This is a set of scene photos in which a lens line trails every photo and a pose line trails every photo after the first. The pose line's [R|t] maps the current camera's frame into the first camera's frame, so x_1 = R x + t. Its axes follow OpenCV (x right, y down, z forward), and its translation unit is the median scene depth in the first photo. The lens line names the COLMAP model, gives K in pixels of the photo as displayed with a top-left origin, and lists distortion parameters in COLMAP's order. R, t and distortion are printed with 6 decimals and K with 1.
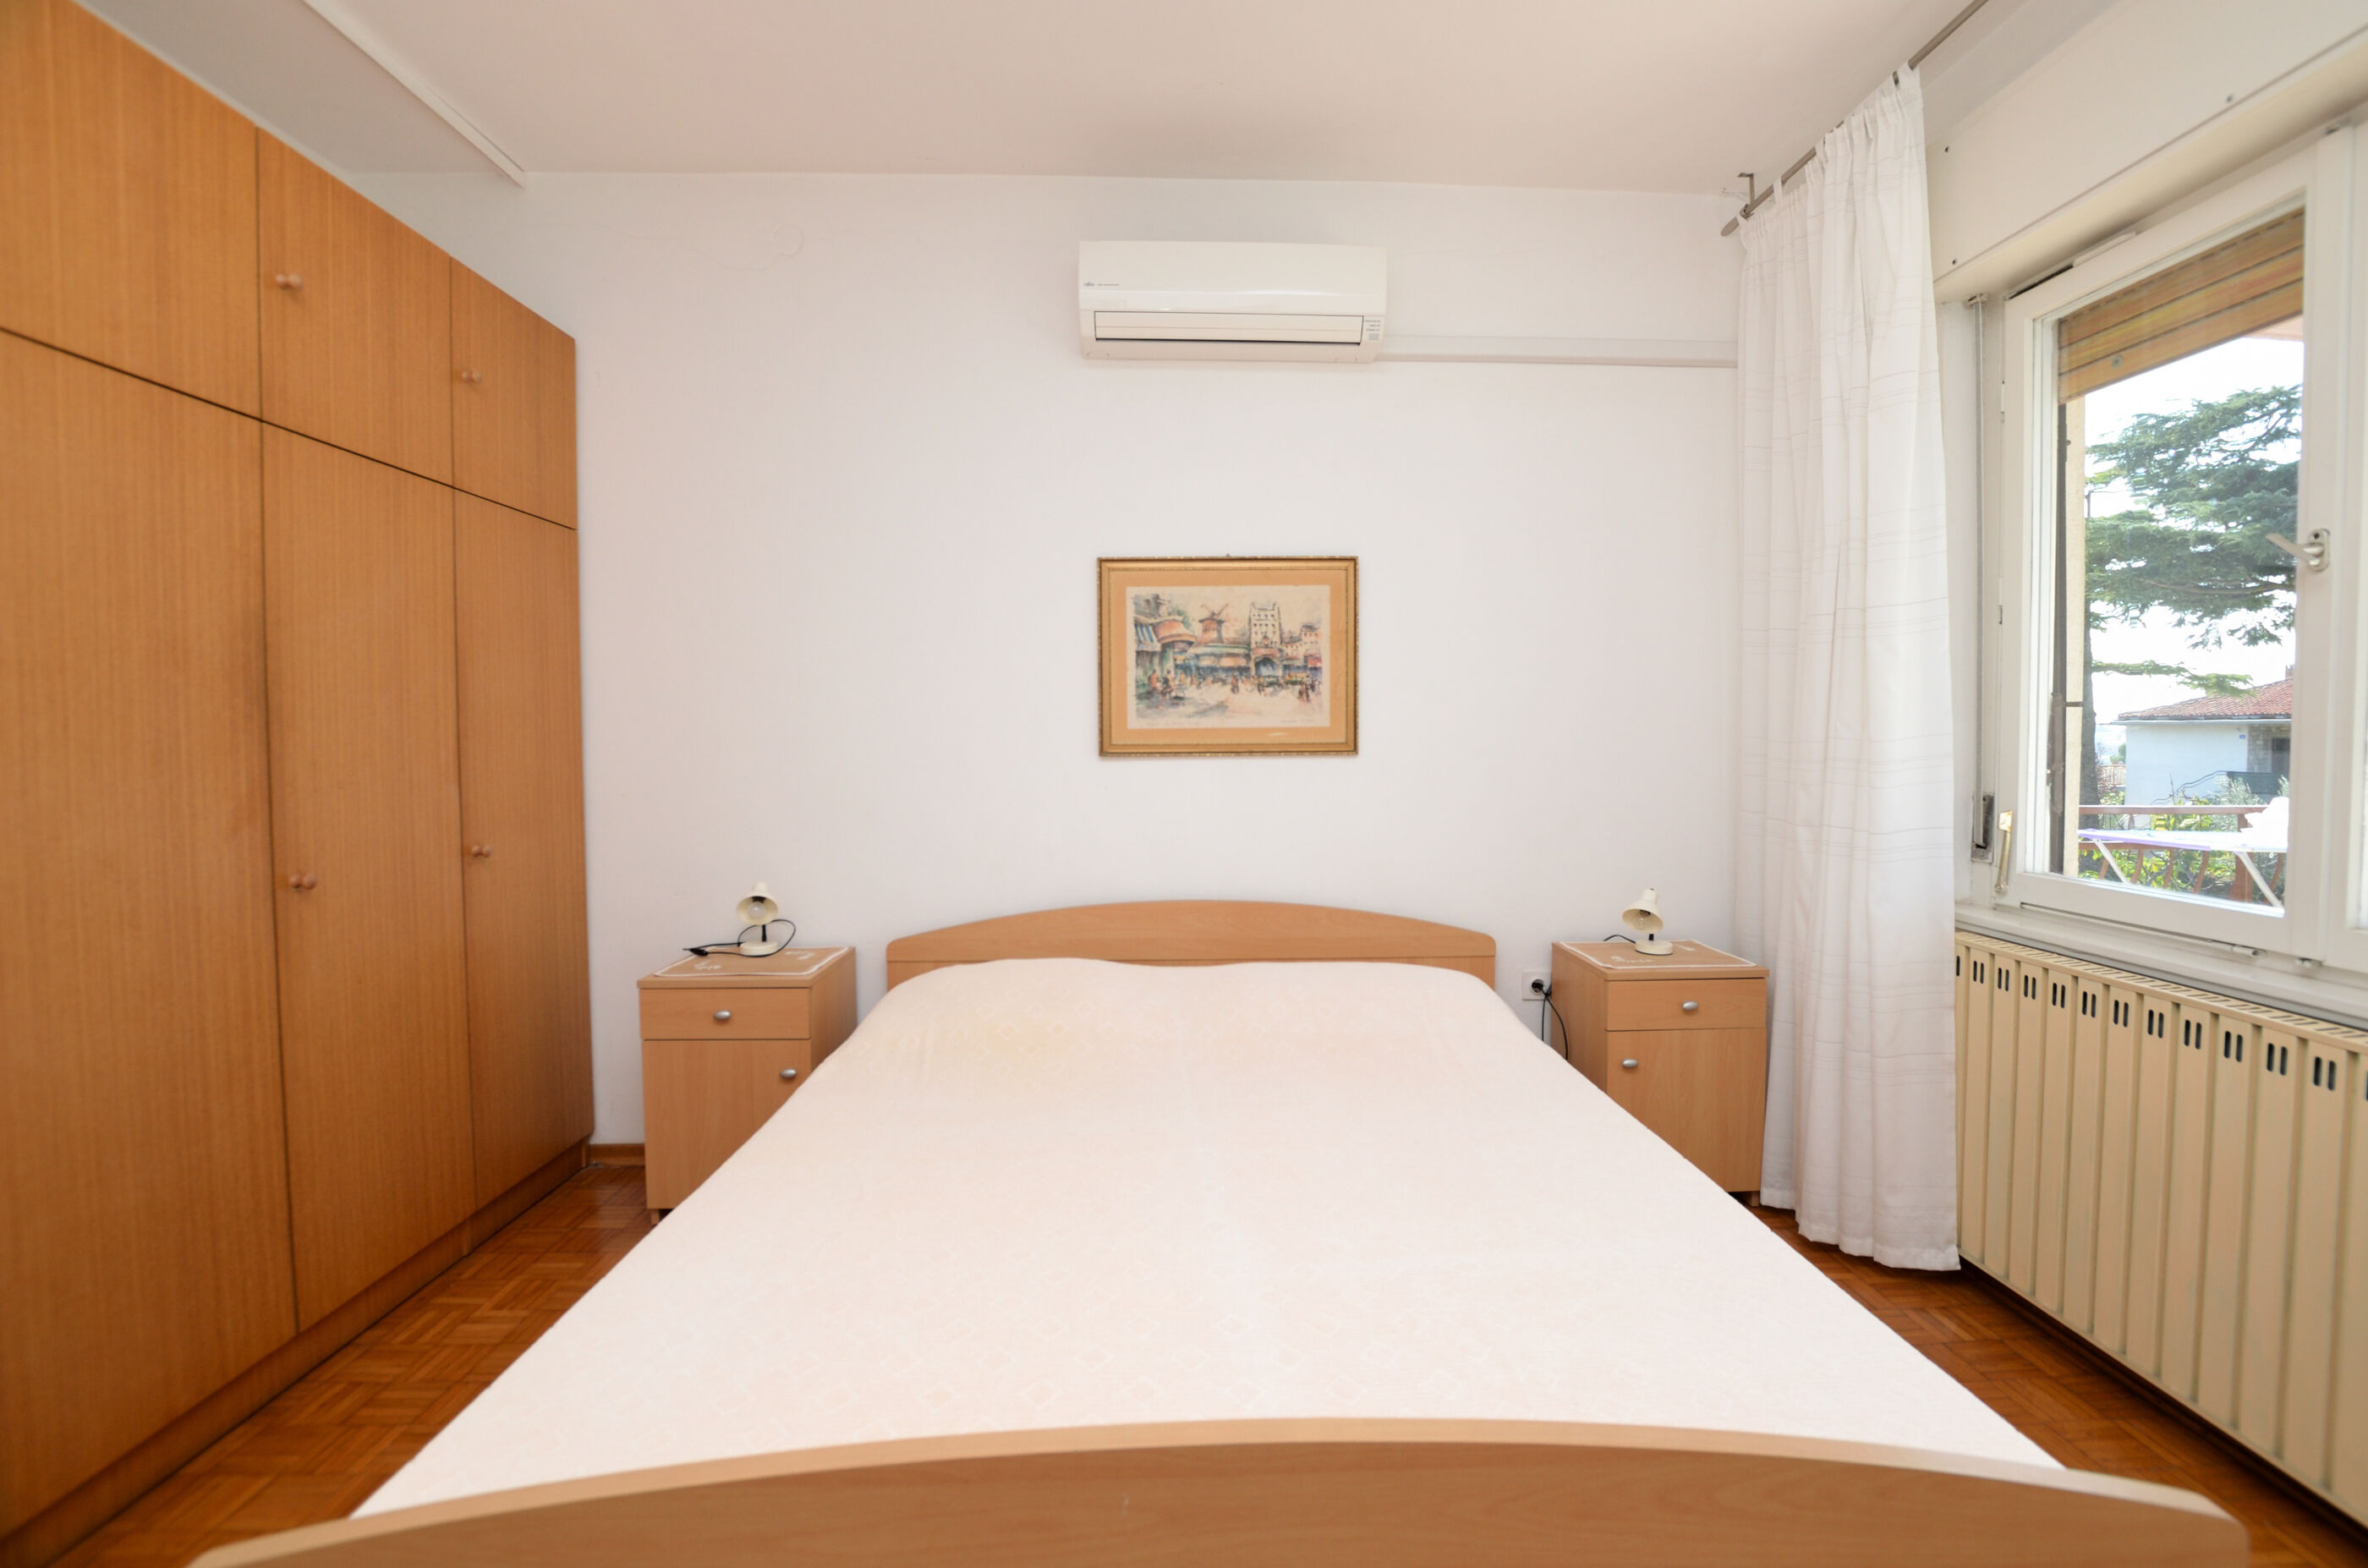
lens RADIAL K [[1043.8, 0, 1264.3], [0, 1043.8, 754.2], [0, 0, 1]] dist [-0.033799, 0.003592]
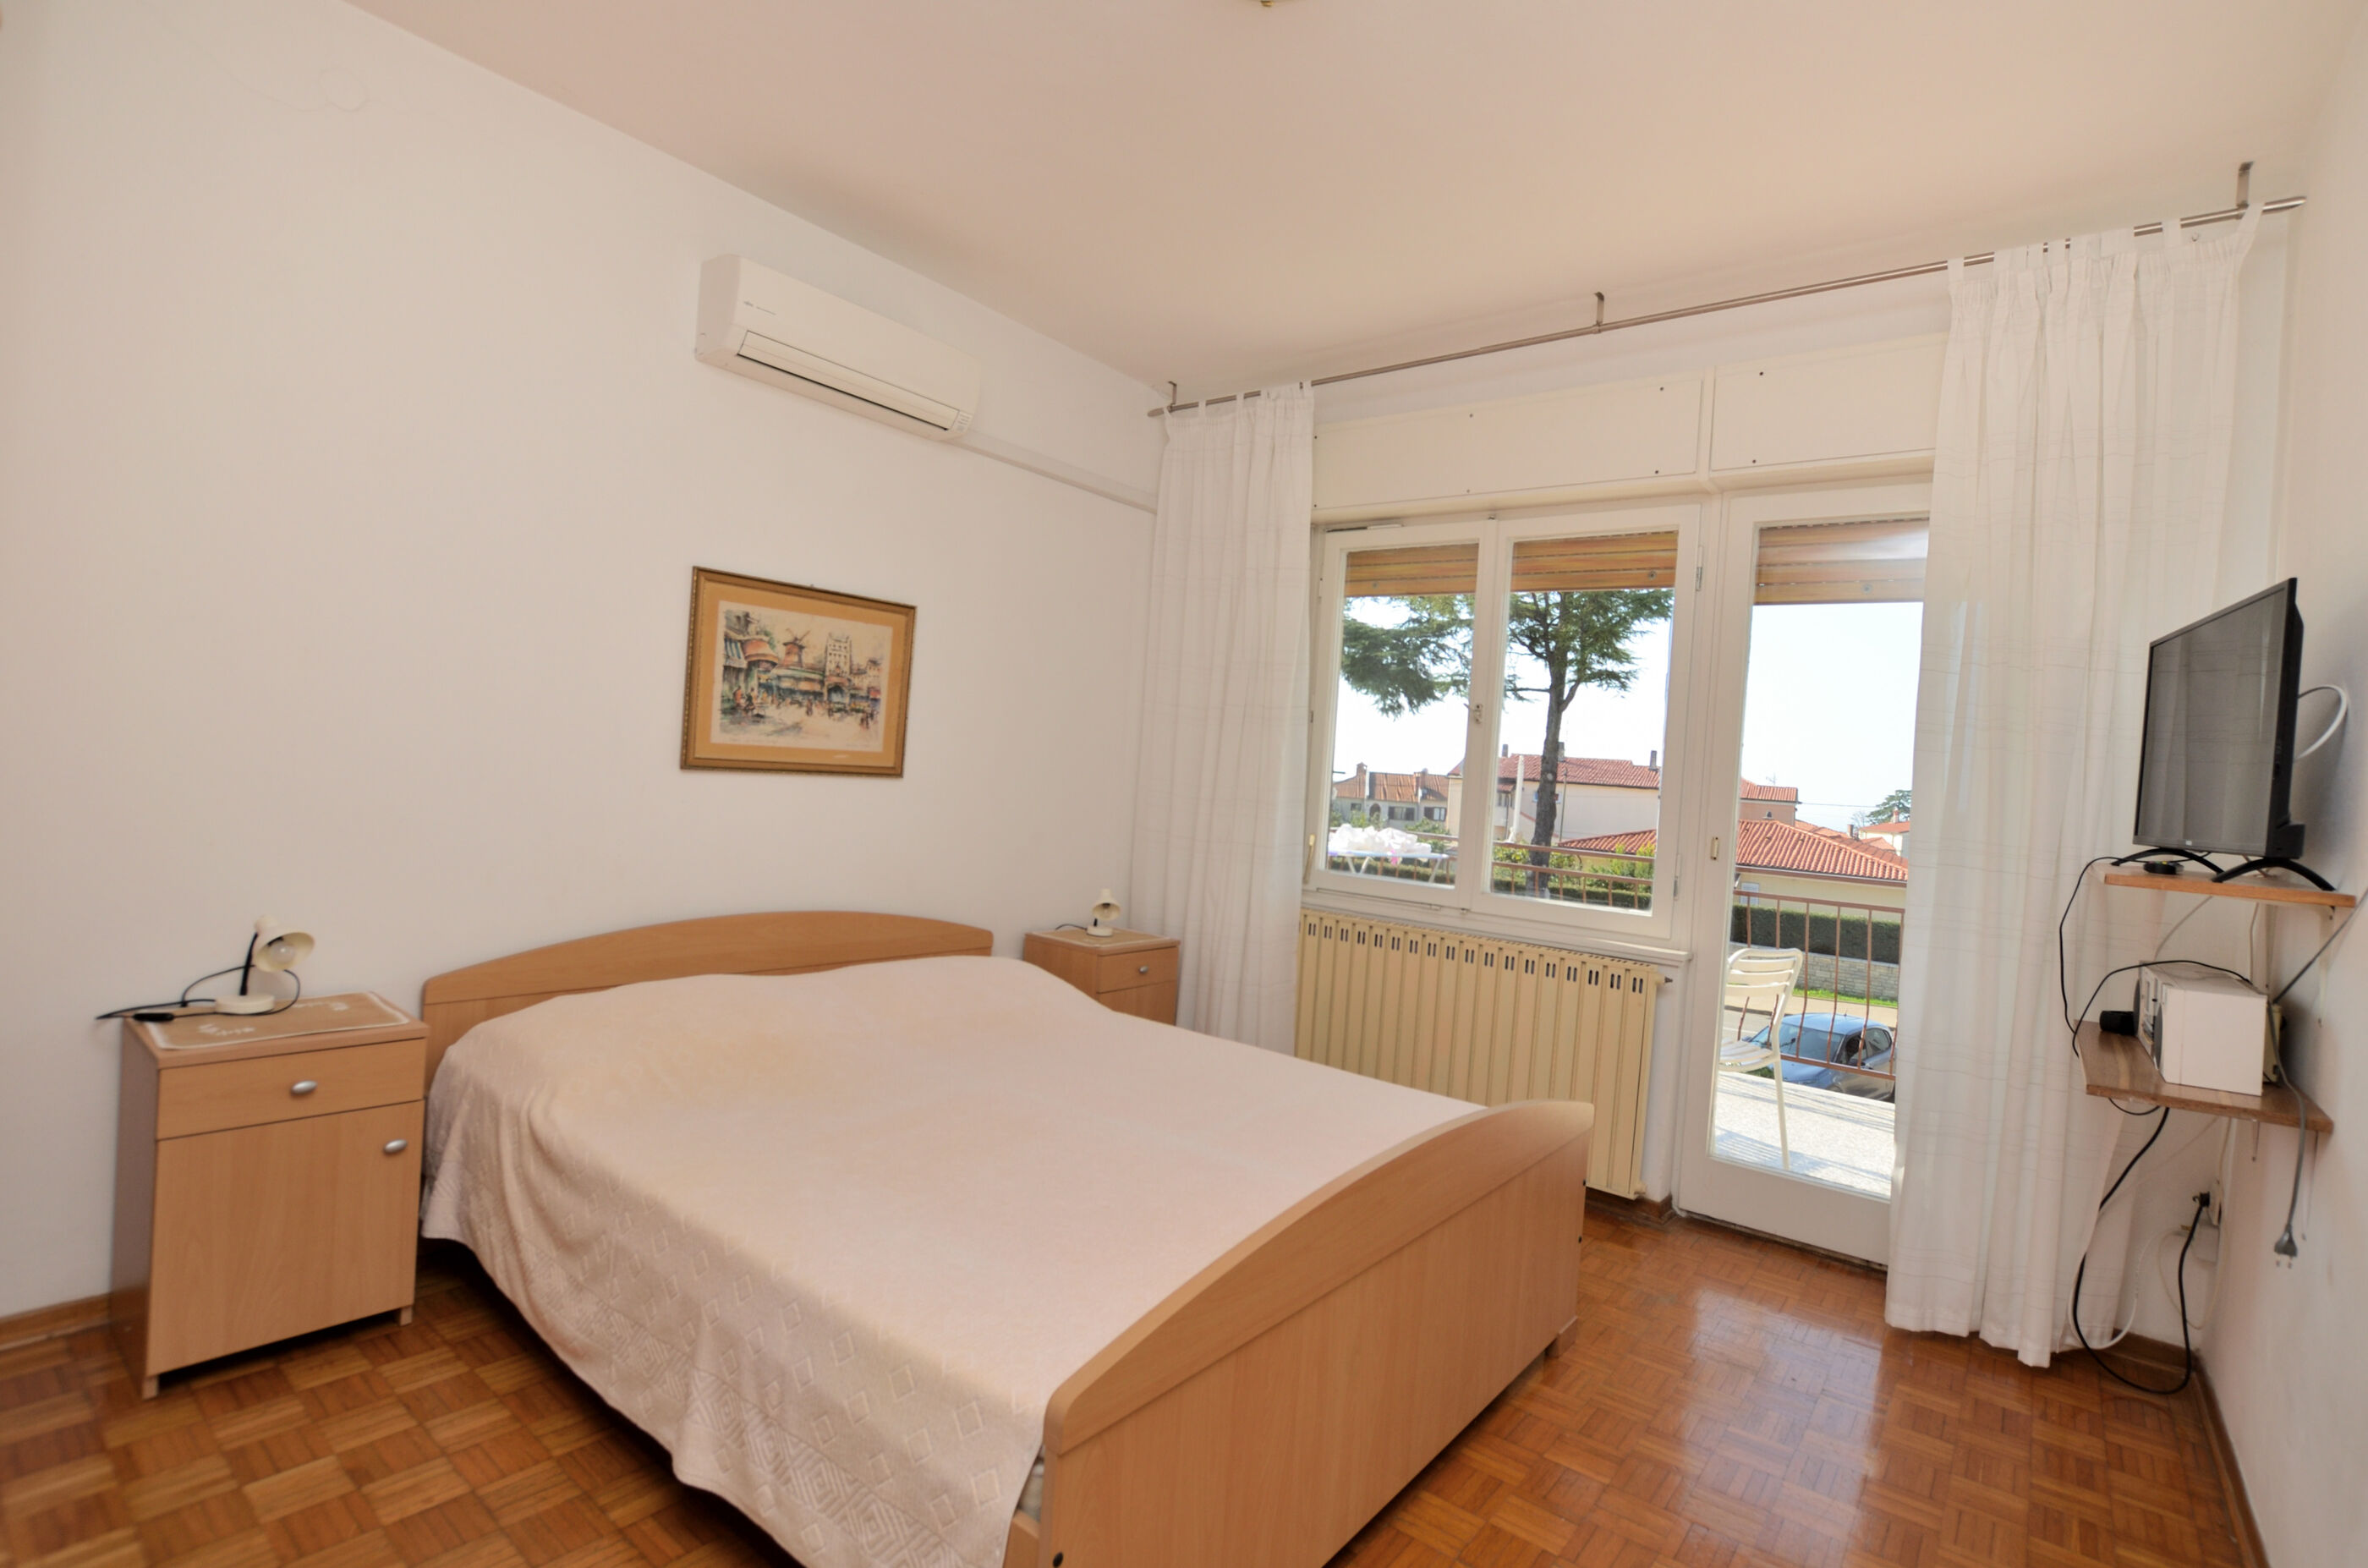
lens RADIAL K [[1043.8, 0, 1214.5], [0, 1043.8, 750.2], [0, 0, 1]] dist [-0.033799, 0.003592]
pose [[0.662118, 0.063853, 0.746675, -0.545918], [-0.061412, 0.997635, -0.030857, -0.016186], [-0.746879, -0.025423, 0.664473, -0.013489]]
